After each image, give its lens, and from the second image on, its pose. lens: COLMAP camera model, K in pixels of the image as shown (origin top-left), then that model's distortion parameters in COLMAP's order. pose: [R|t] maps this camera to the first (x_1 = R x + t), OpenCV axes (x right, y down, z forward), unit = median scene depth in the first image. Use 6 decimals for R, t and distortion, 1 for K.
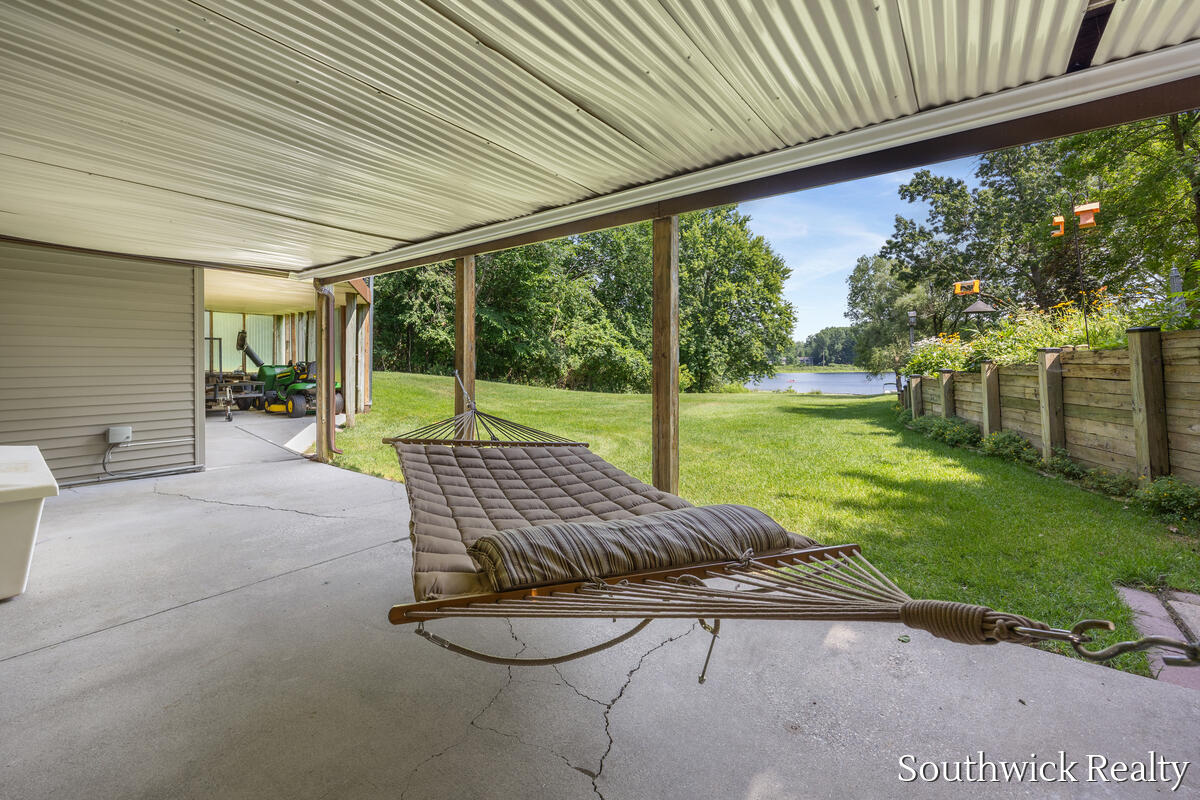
lens RADIAL K [[503.5, 0, 602.0], [0, 503.5, 363.2], [0, 0, 1]] dist [-0.000851, -0.000026]
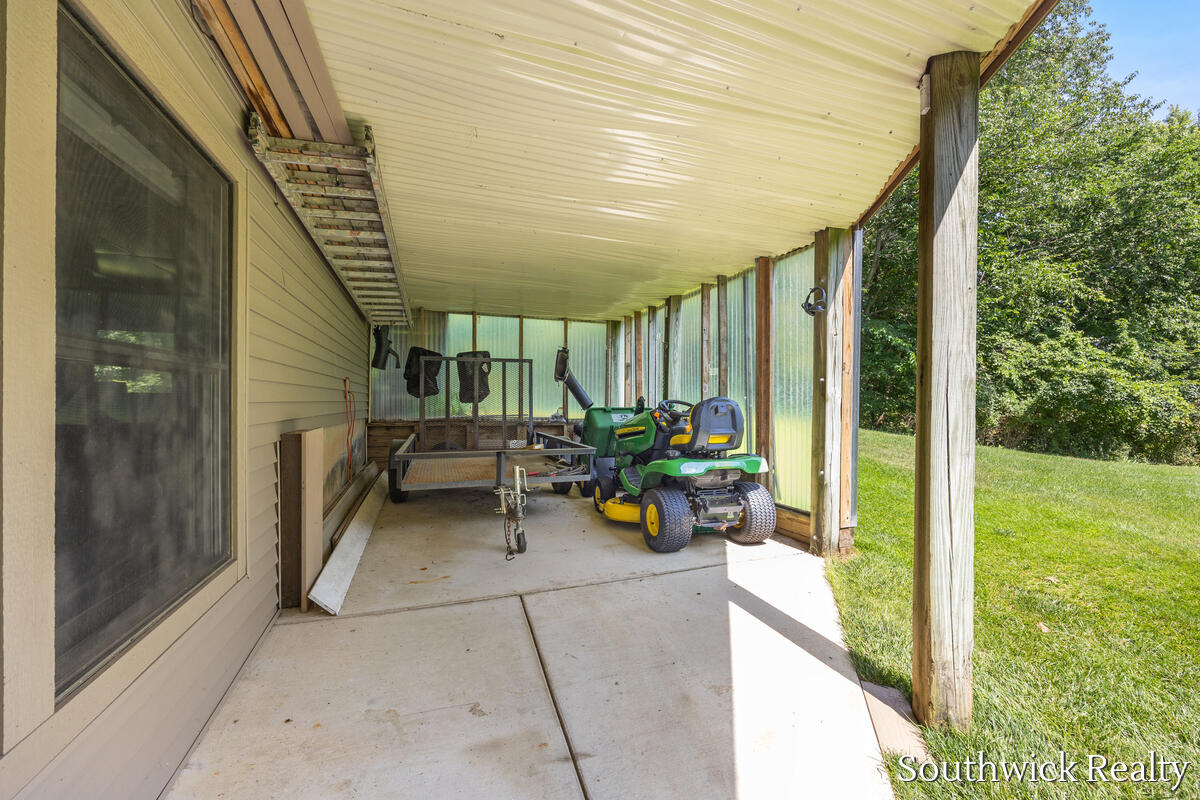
lens RADIAL K [[487.6, 0, 600.0], [0, 487.6, 400.0], [0, 0, 1]] dist [-0.001834, -0.000122]
pose [[0.840965, 0.003126, -0.541080, -0.157756], [-0.006997, 0.999963, -0.005099, -0.000386], [0.541044, 0.008074, 0.840956, 0.232650]]
